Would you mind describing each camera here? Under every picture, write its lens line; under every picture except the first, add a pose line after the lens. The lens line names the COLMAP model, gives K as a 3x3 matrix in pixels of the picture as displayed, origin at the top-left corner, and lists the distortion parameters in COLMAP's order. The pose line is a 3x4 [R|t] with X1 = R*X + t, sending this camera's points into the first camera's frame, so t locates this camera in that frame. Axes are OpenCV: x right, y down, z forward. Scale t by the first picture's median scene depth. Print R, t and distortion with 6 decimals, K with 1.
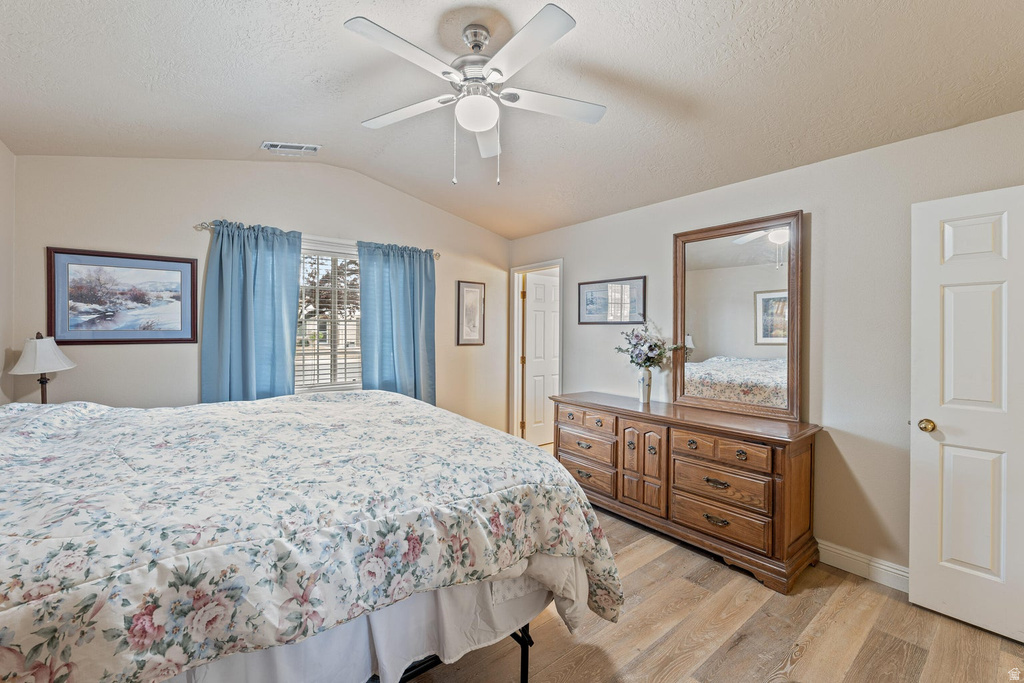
lens RADIAL K [[420.9, 0, 508.1], [0, 420.9, 336.9], [0, 0, 1]] dist [-0.014062, 0.000067]
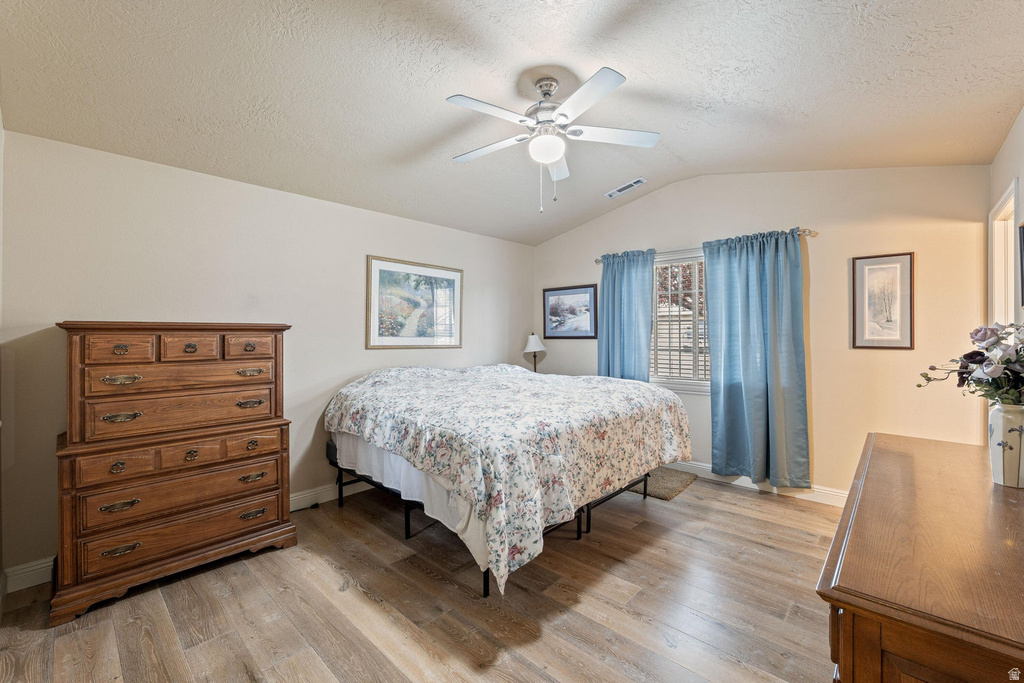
lens RADIAL K [[420.9, 0, 508.1], [0, 420.9, 336.9], [0, 0, 1]] dist [-0.014062, 0.000067]
pose [[0.156209, 0.001674, -0.987723, 0.732412], [-0.010200, 0.999948, 0.000082, 0.010362], [0.987671, 0.010062, 0.156218, 0.462560]]
